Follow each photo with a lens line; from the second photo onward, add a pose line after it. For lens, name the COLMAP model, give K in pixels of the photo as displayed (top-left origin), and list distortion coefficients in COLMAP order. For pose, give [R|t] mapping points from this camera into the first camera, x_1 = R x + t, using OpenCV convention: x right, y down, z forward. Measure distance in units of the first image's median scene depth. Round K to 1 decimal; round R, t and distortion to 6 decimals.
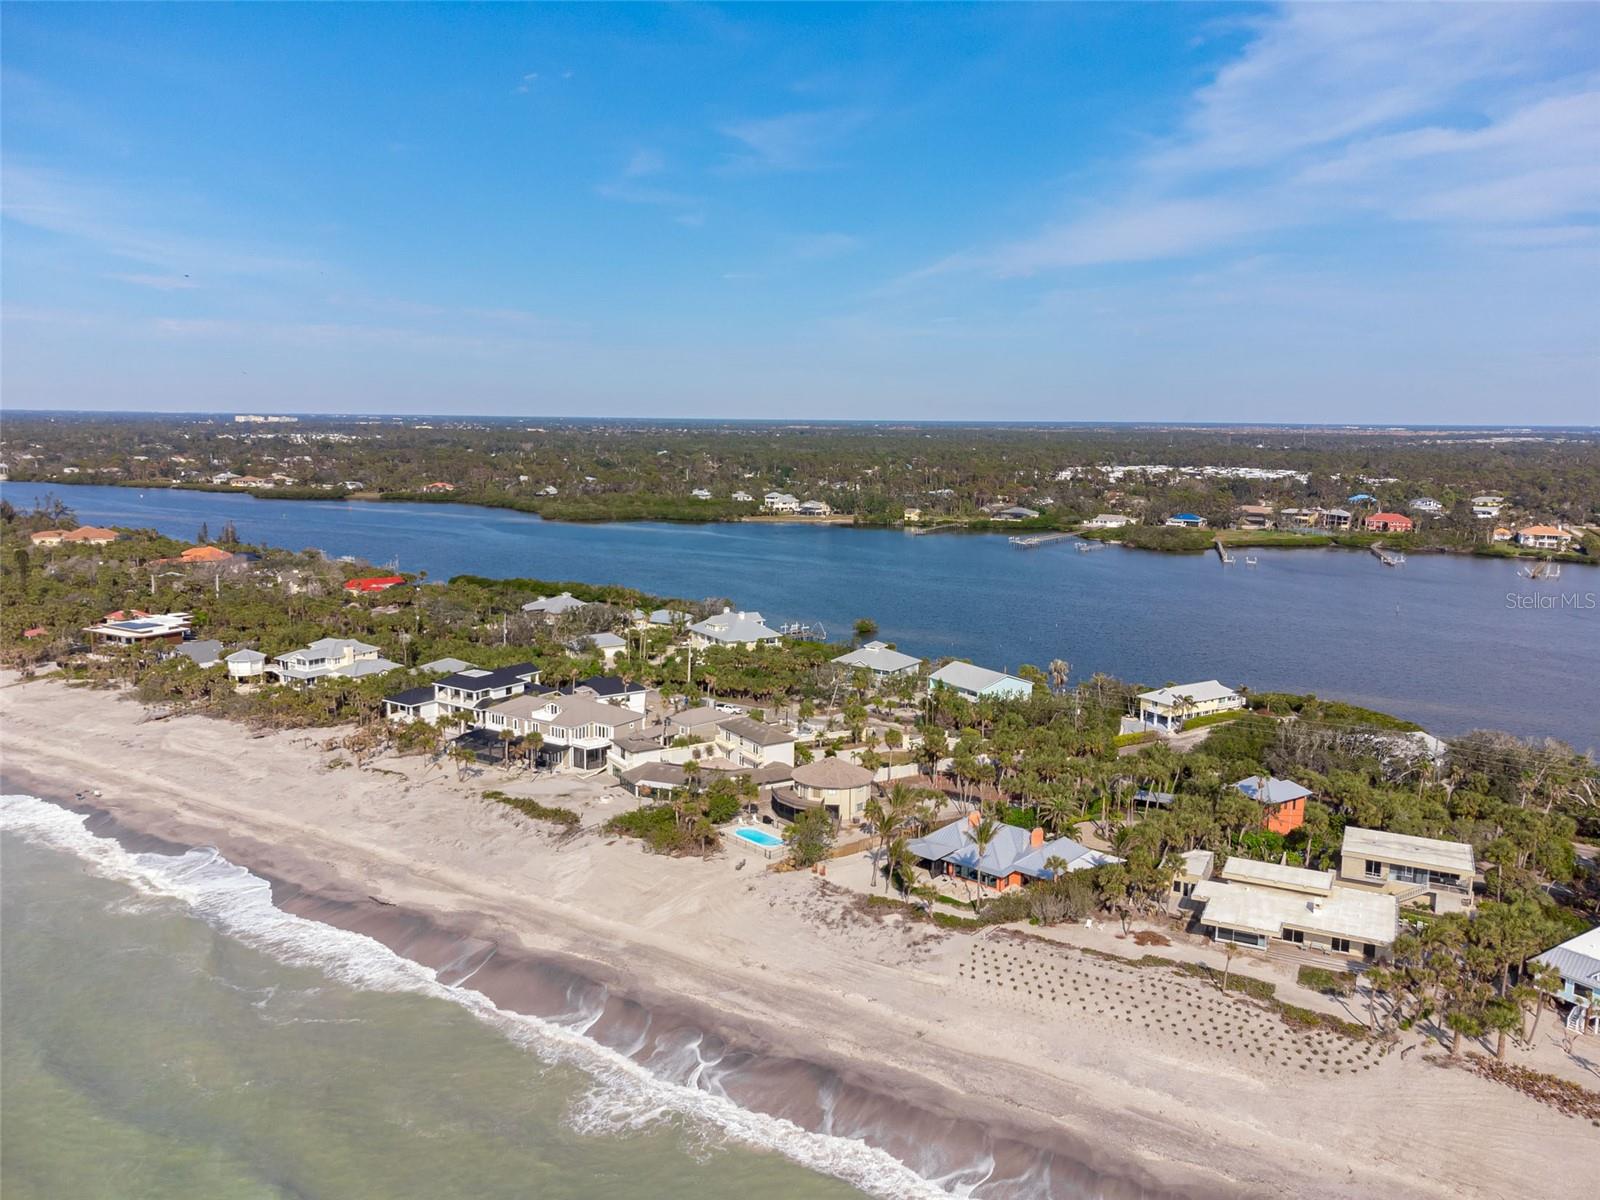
lens RADIAL K [[1186.5, 0, 800.0], [0, 1186.5, 600.0], [0, 0, 1]] dist [0.008275, 0.009988]
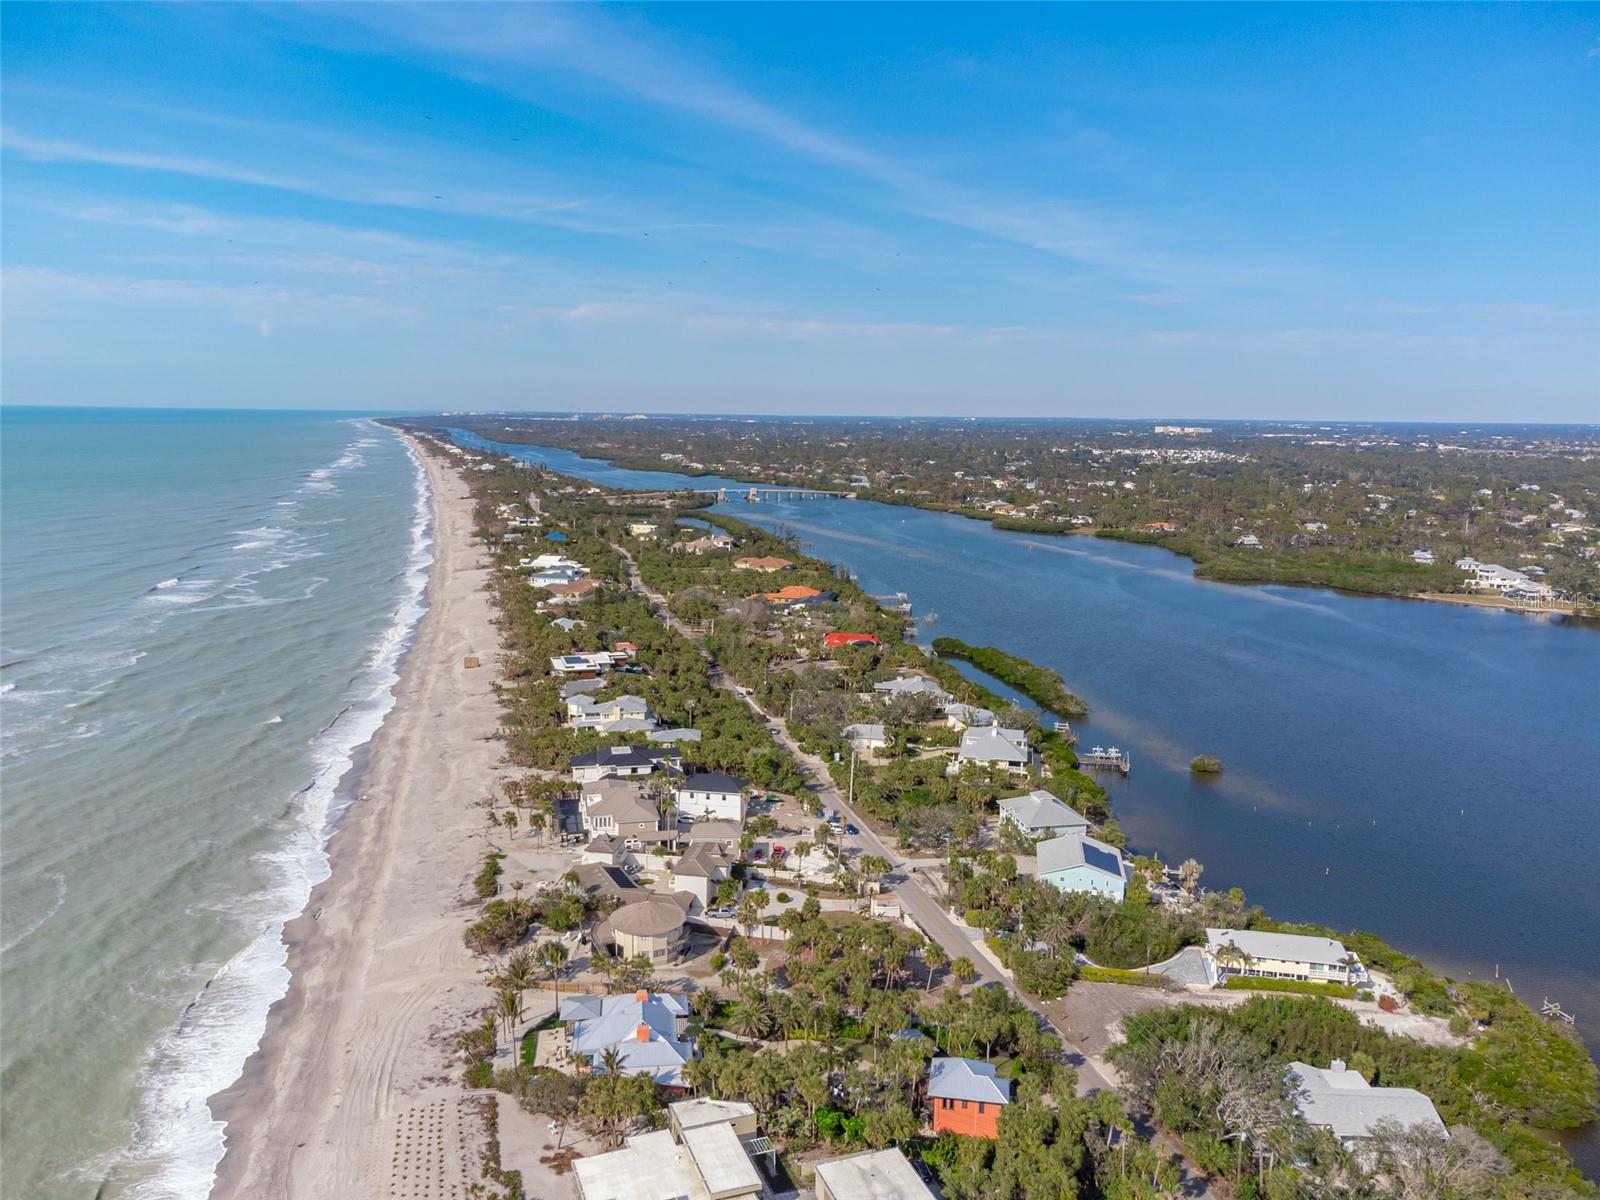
lens RADIAL K [[1186.5, 0, 800.0], [0, 1186.5, 600.0], [0, 0, 1]] dist [0.008275, 0.009988]
pose [[0.735352, 0.105697, -0.669391, 1.048022], [-0.109843, 0.993290, 0.036174, -0.247120], [0.668724, 0.046928, 0.742029, 0.343130]]
